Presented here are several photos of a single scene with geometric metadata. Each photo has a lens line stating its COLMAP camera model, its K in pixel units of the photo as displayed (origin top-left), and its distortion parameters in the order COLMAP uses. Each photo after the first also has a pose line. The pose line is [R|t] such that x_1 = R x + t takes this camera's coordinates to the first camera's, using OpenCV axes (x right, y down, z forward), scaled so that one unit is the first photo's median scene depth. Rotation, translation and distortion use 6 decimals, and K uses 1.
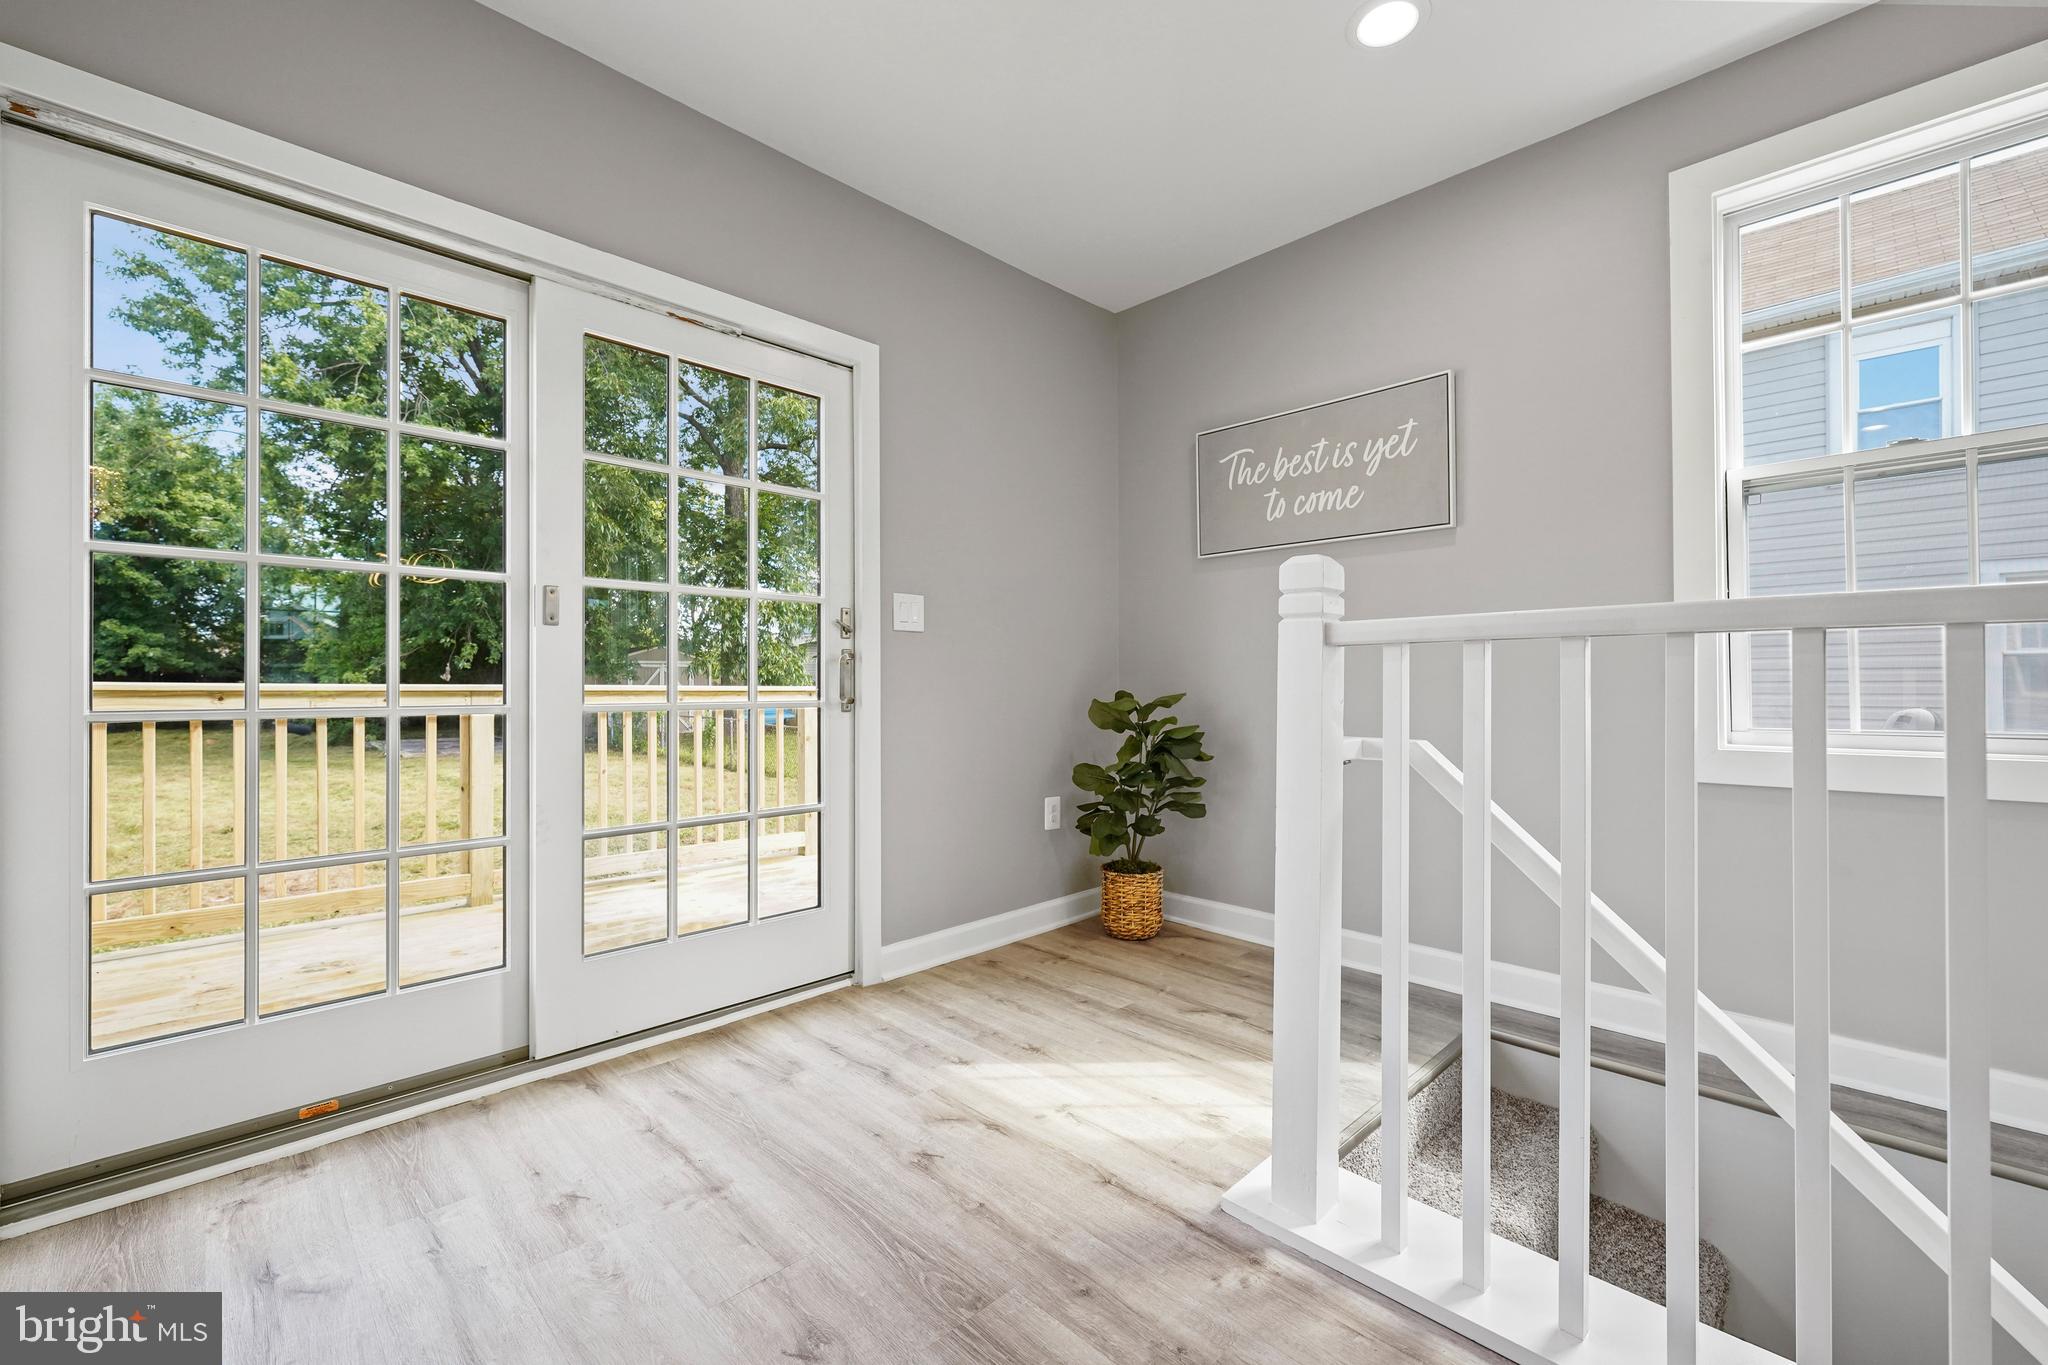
lens RADIAL K [[830.9, 0, 1029.0], [0, 830.9, 680.0], [0, 0, 1]] dist [-0.000650, -0.000080]
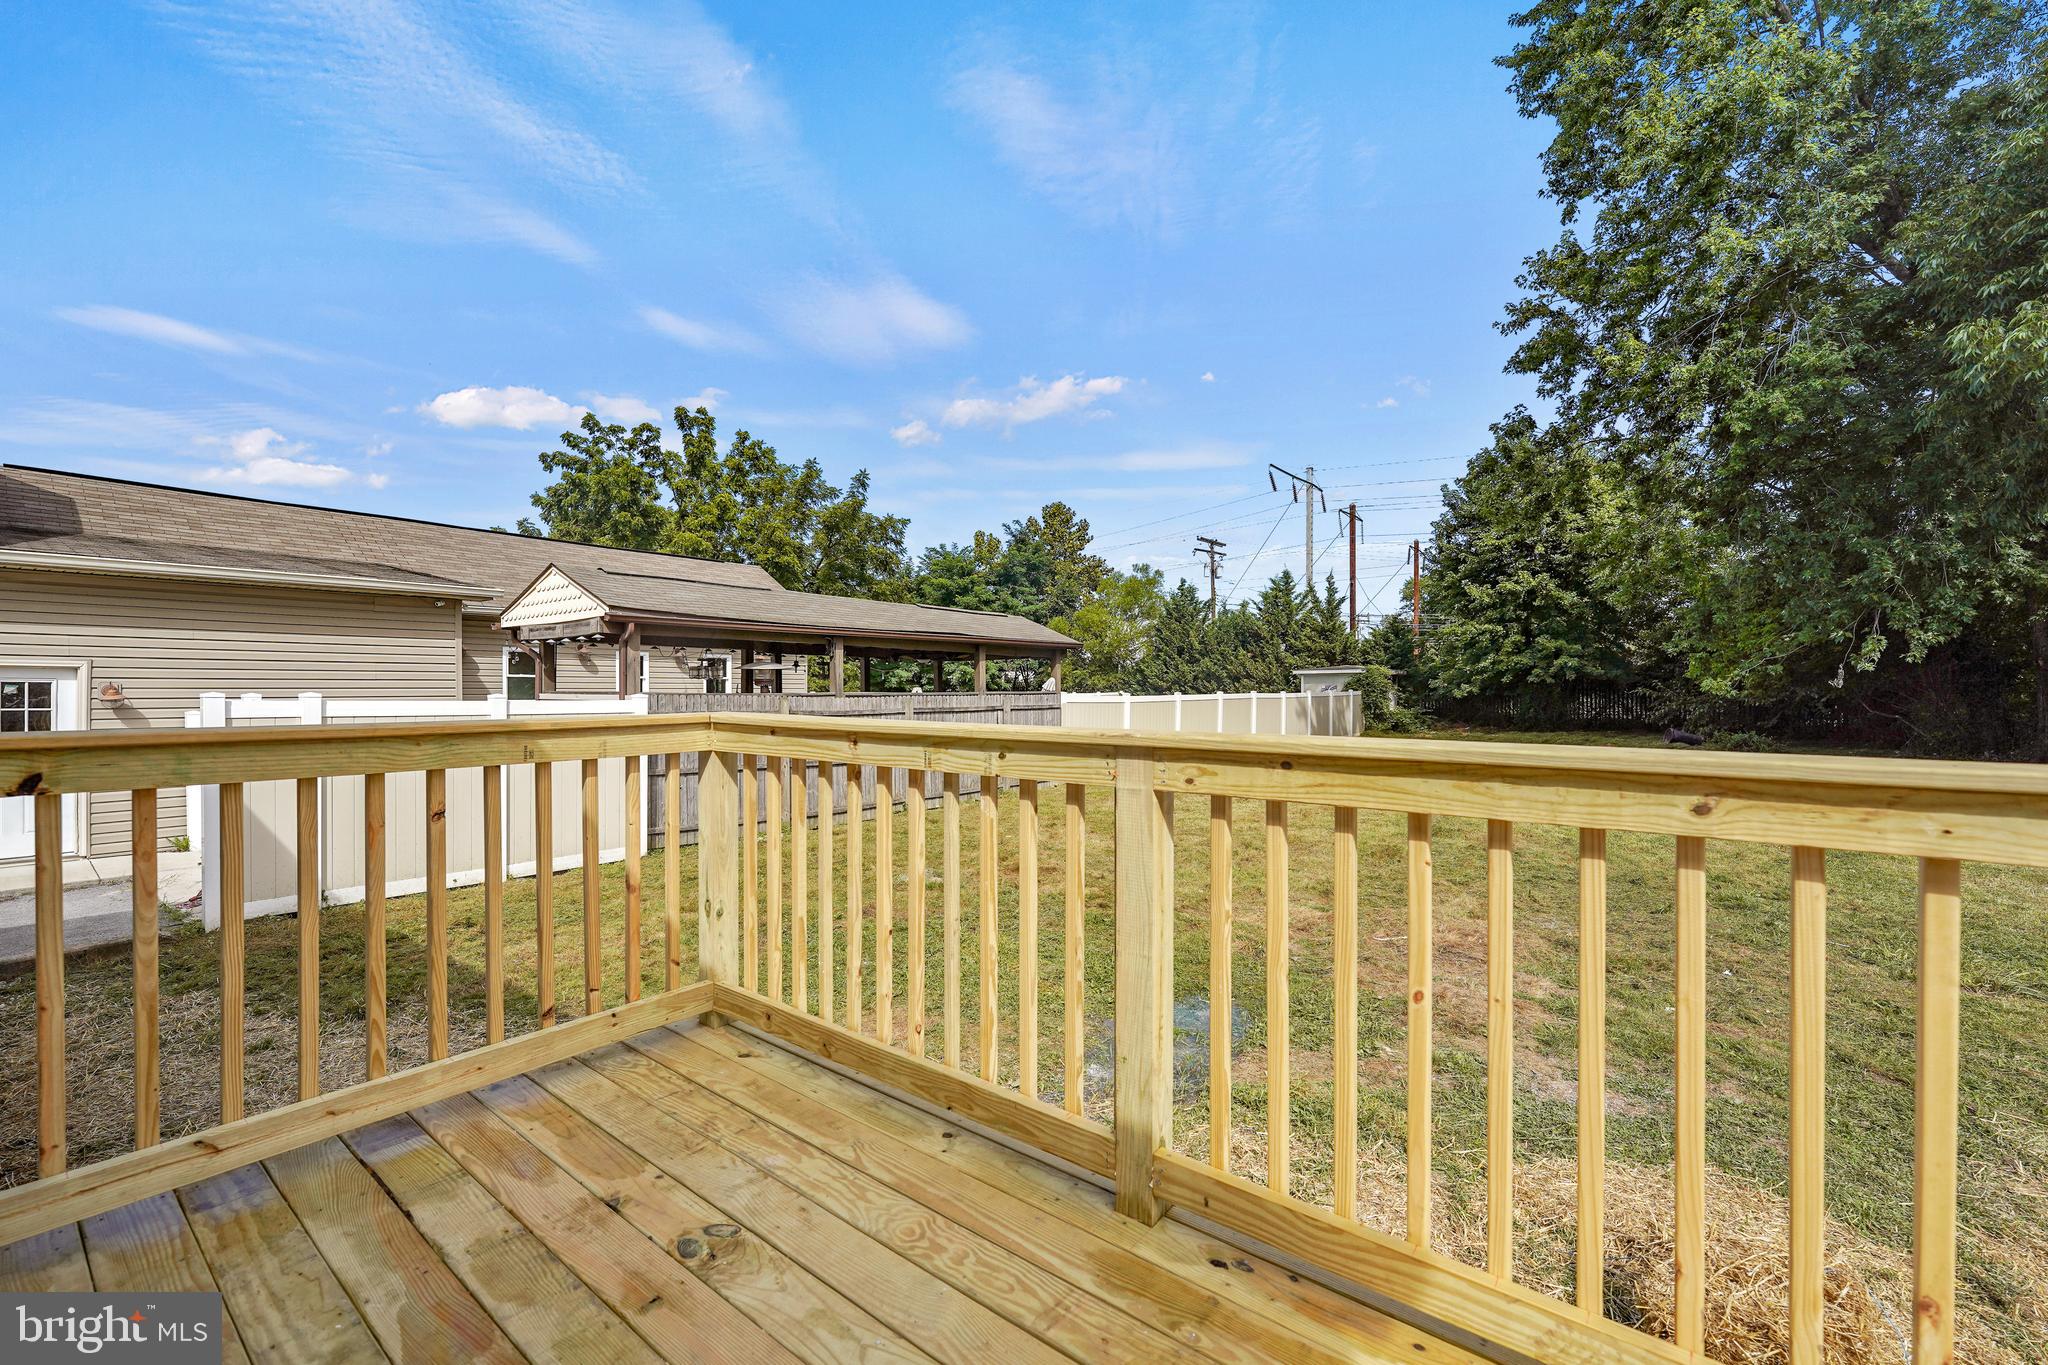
lens RADIAL K [[830.9, 0, 1023.5], [0, 830.9, 690.5], [0, 0, 1]] dist [-0.000650, -0.000080]
pose [[0.115055, 0.001393, -0.993358, -0.045494], [0.006964, 0.999973, 0.002209, -0.003888], [0.993335, -0.007172, 0.115042, 0.187683]]
